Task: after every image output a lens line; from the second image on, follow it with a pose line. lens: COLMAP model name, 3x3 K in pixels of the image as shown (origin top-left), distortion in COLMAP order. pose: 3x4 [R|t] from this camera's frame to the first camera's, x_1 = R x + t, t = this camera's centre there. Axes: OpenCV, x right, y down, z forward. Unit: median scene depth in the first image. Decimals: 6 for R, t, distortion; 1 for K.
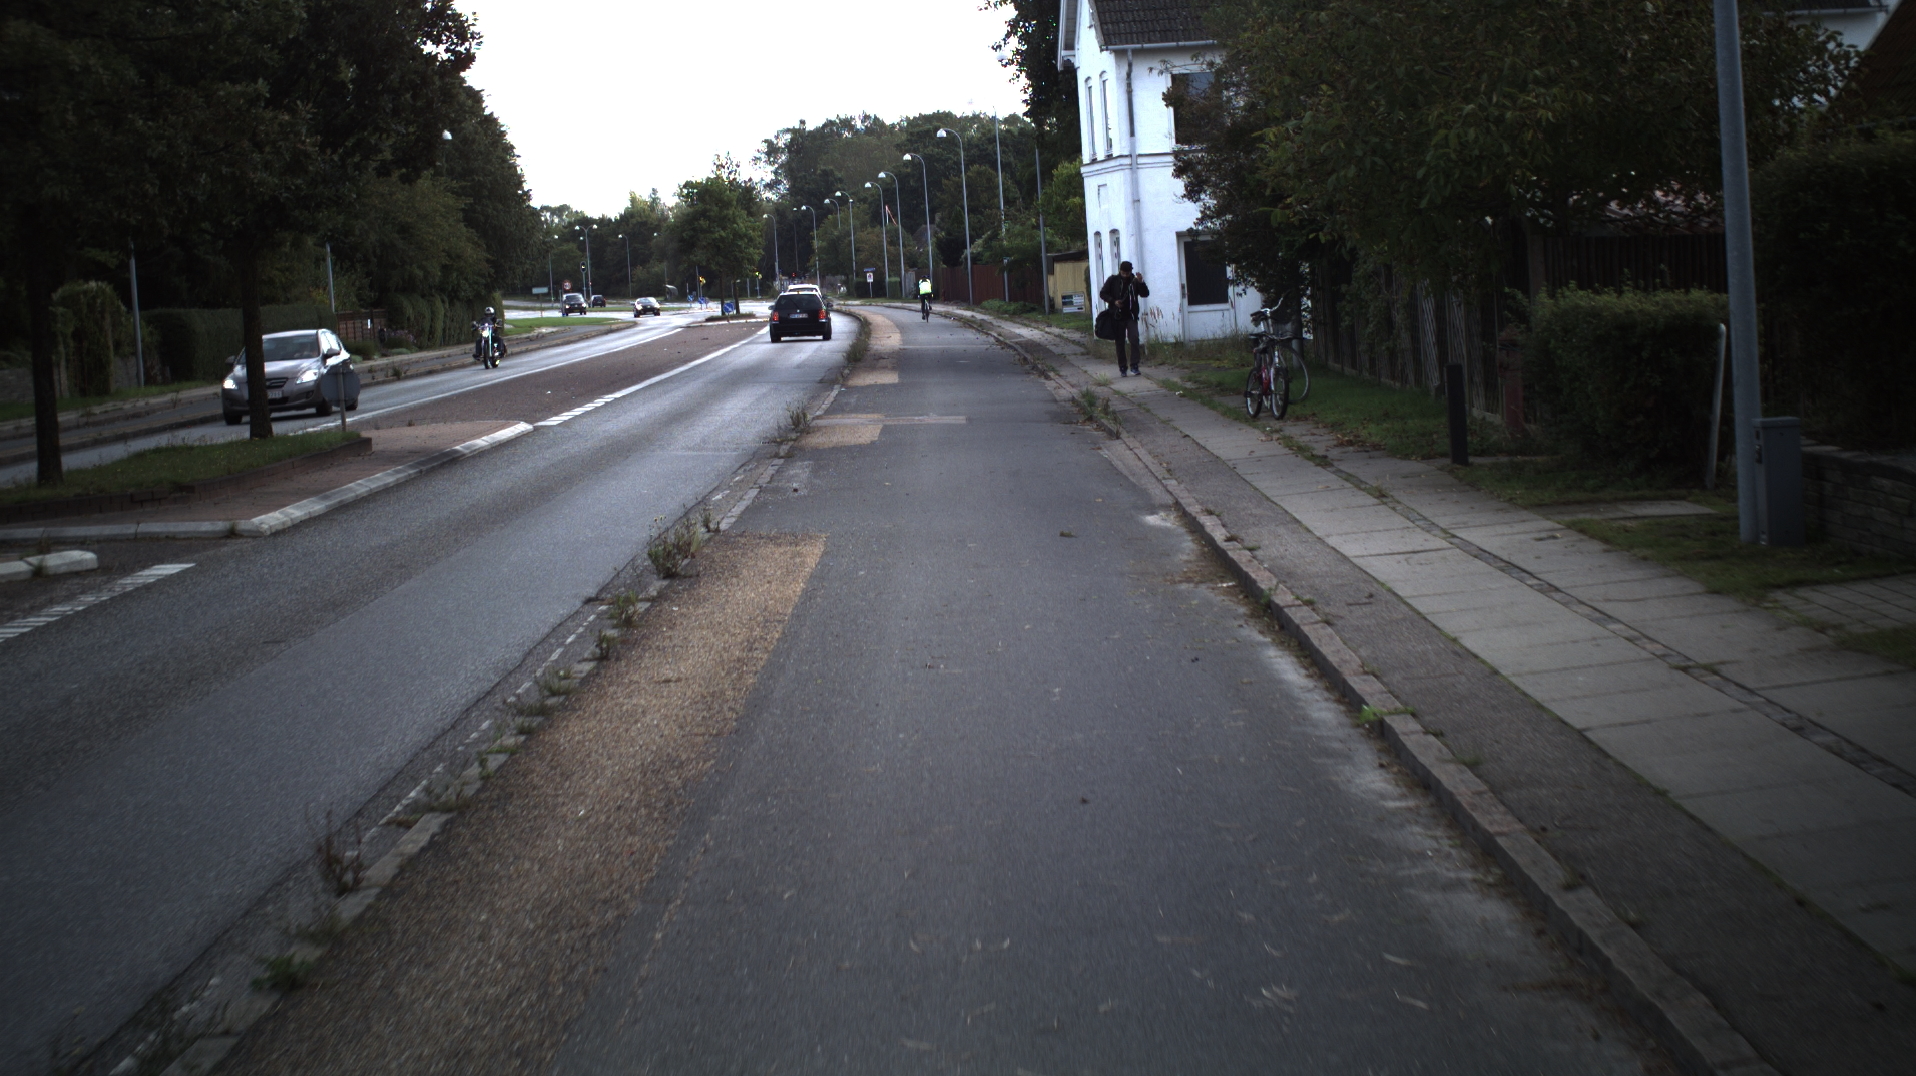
lens RADIAL K [[3335.4, 0, 958.0], [0, 3335.4, 538.0], [0, 0, 1]] dist [-0.270032, 0.286088]
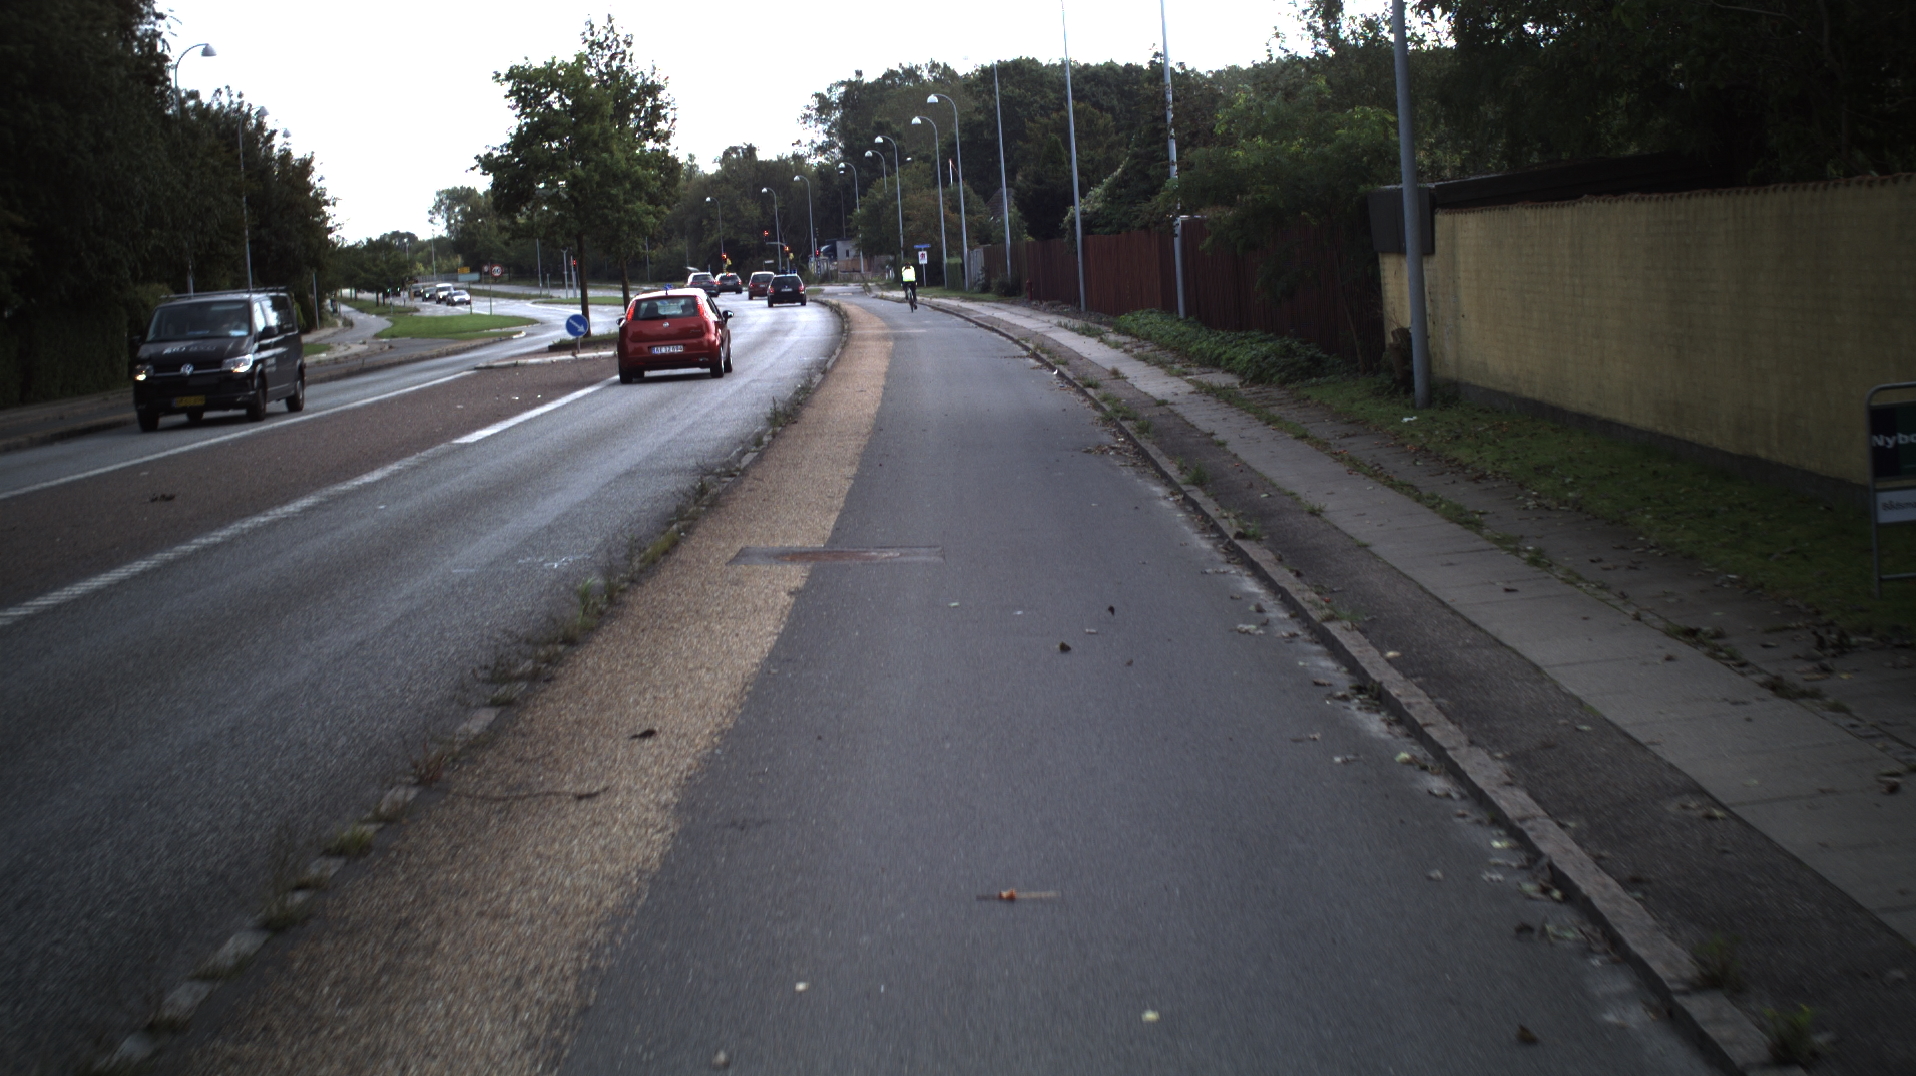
lens RADIAL K [[3335.4, 0, 958.0], [0, 3335.4, 538.0], [0, 0, 1]] dist [-0.270032, 0.286088]
pose [[0.999687, -0.001367, -0.024990, -0.003522], [0.001529, 0.999978, 0.006477, -0.051022], [0.024980, -0.006513, 0.999667, 0.642828]]
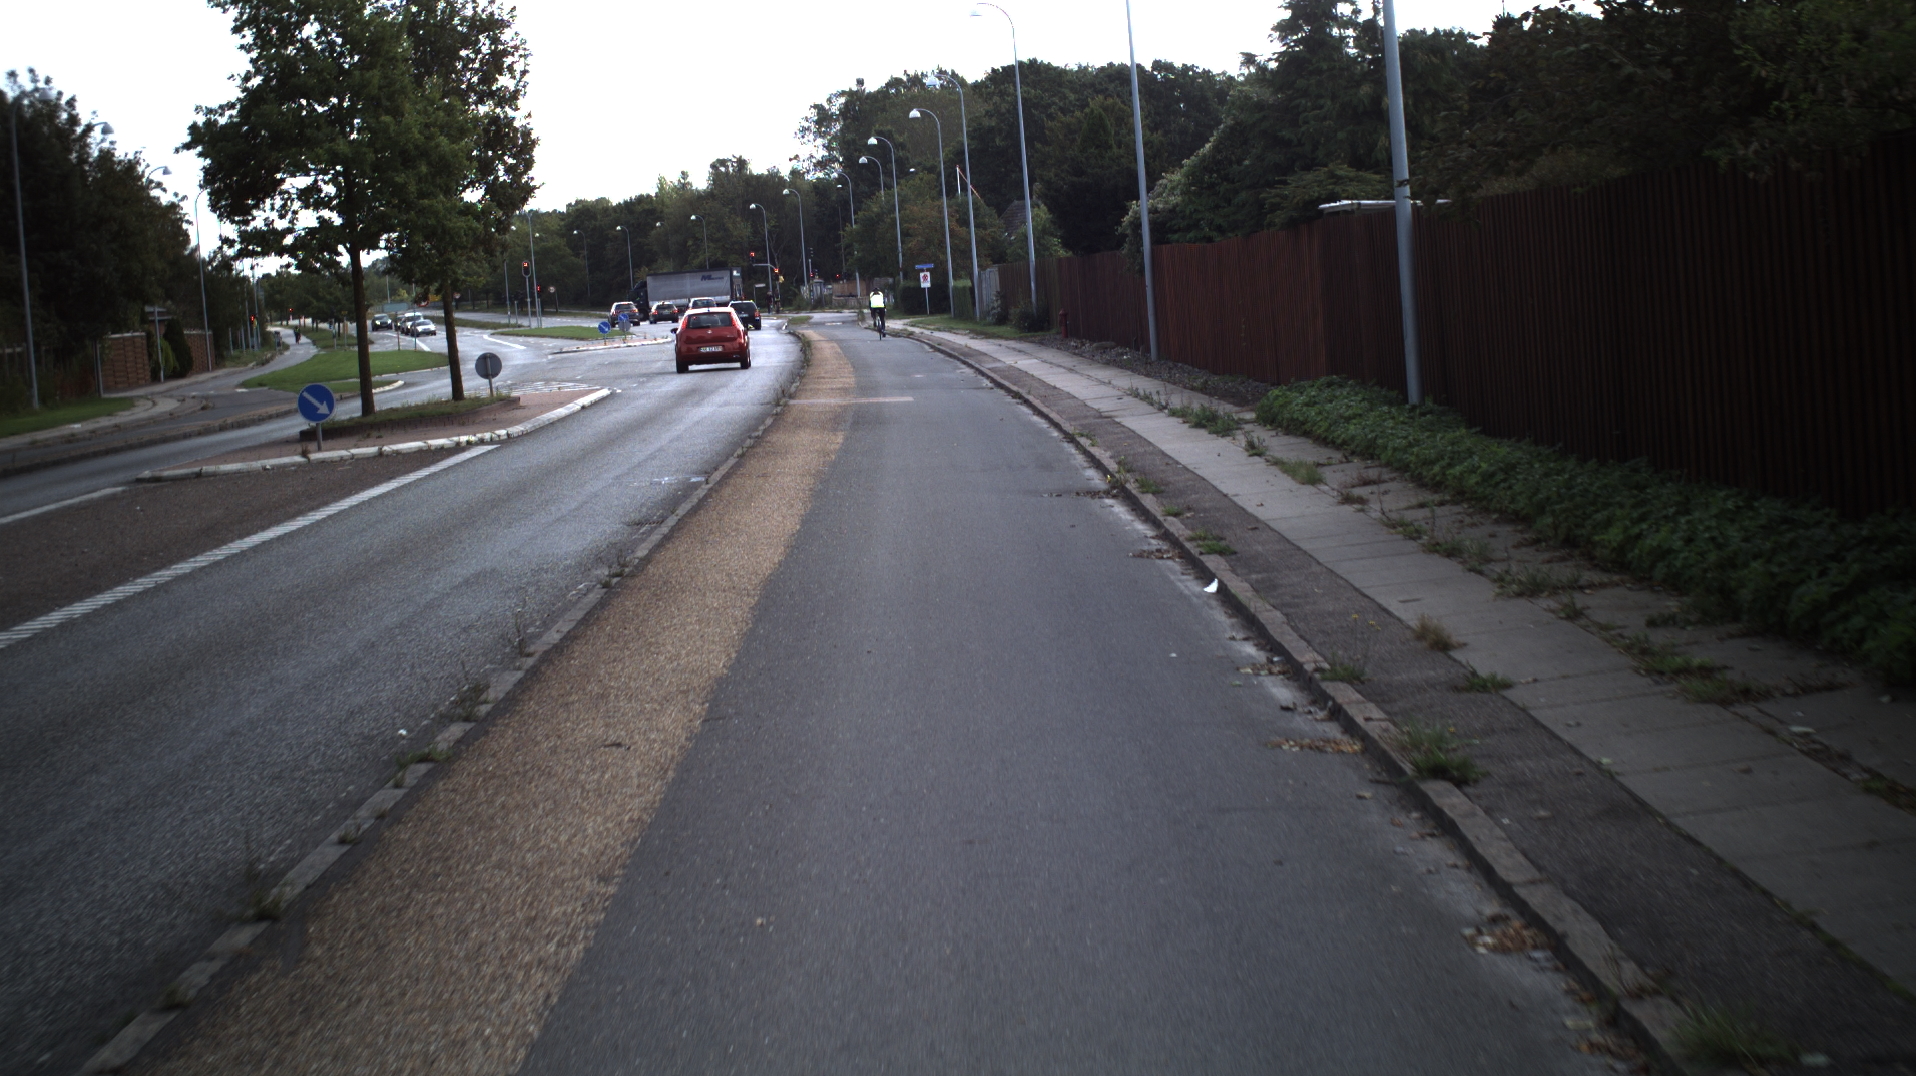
lens RADIAL K [[3335.4, 0, 958.0], [0, 3335.4, 538.0], [0, 0, 1]] dist [-0.270032, 0.286088]
pose [[0.999534, -0.009631, -0.028969, -0.008699], [0.009637, 0.999954, 0.000064, -0.069912], [0.028967, -0.000344, 0.999580, 0.883116]]
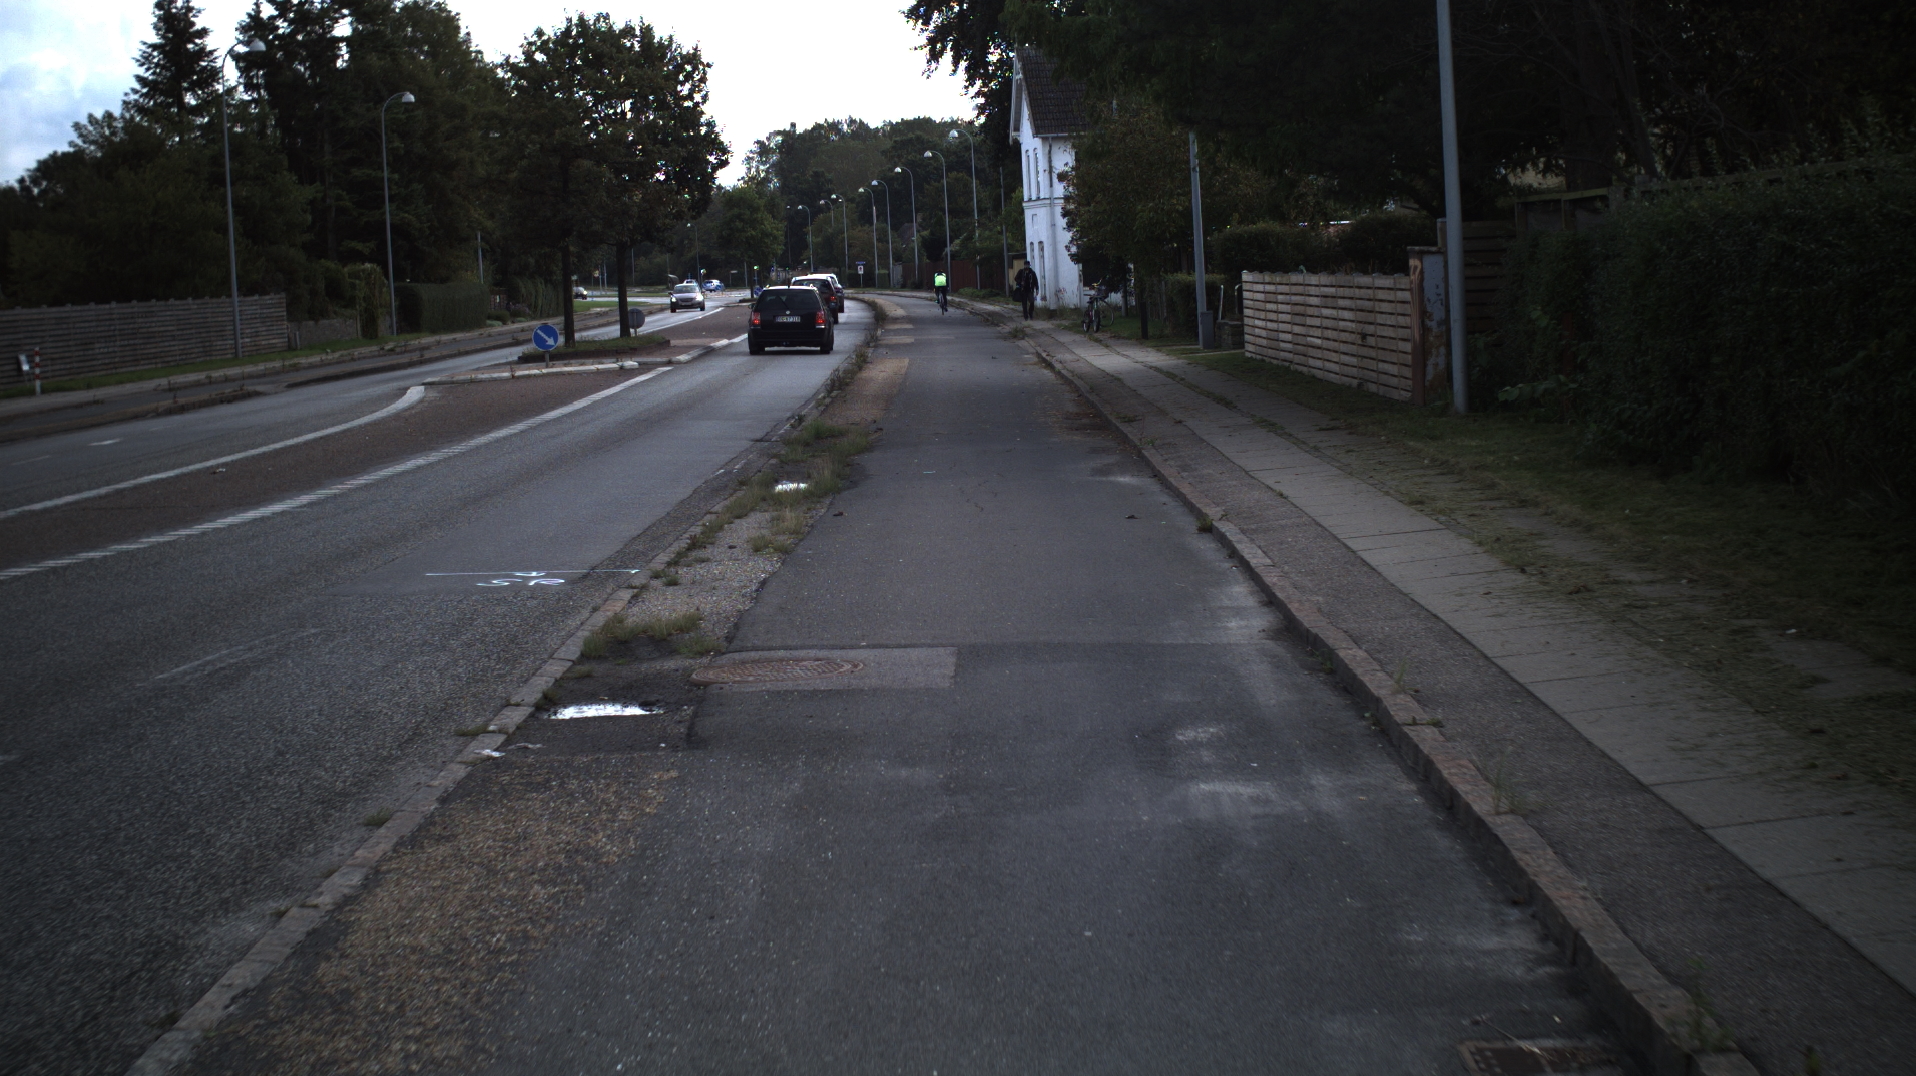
lens RADIAL K [[3335.4, 0, 958.0], [0, 3335.4, 538.0], [0, 0, 1]] dist [-0.270032, 0.286088]
pose [[0.999884, 0.012548, 0.008617, -0.003581], [-0.012562, 0.999920, 0.001616, 0.025926], [-0.008596, -0.001724, 0.999962, -0.321205]]
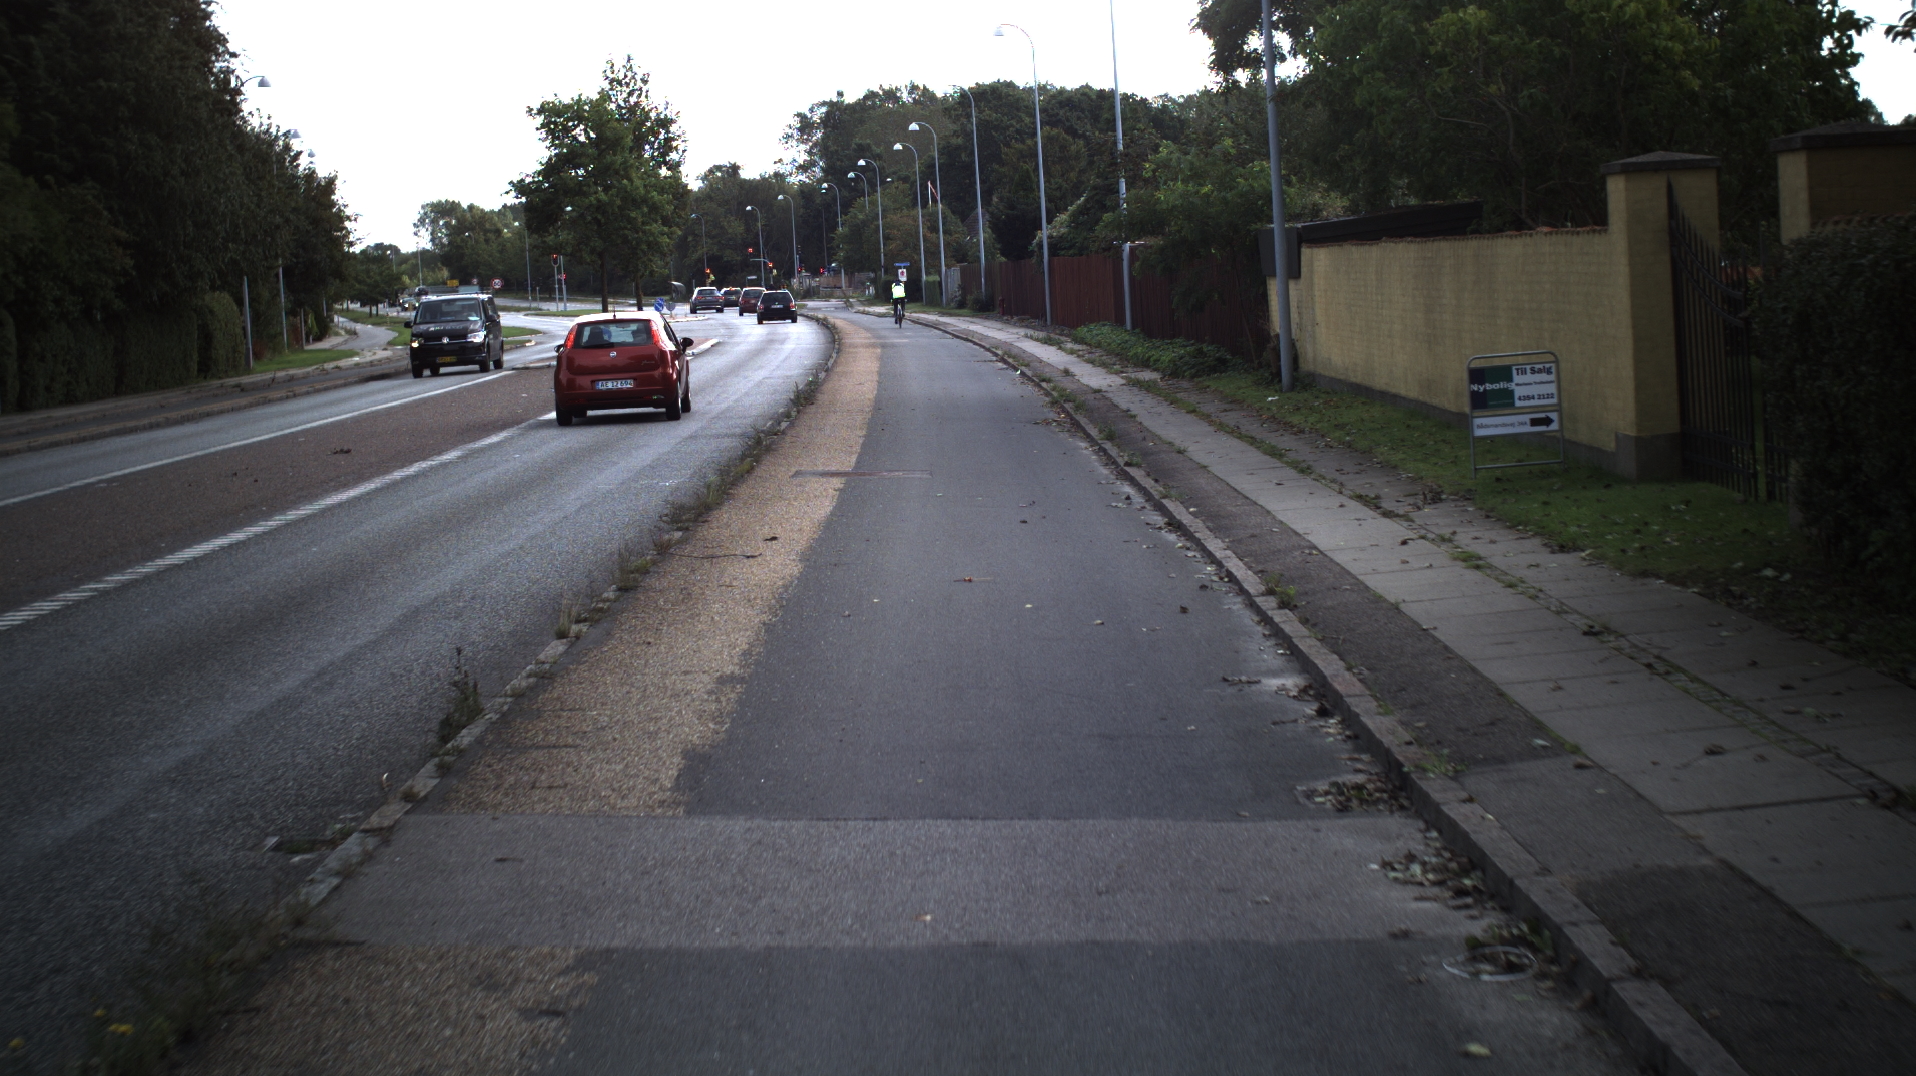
lens RADIAL K [[3335.4, 0, 958.0], [0, 3335.4, 538.0], [0, 0, 1]] dist [-0.270032, 0.286088]
pose [[0.999821, 0.007780, -0.017239, -0.002100], [-0.007760, 0.999969, 0.001227, -0.045009], [0.017248, -0.001093, 0.999851, 0.562569]]
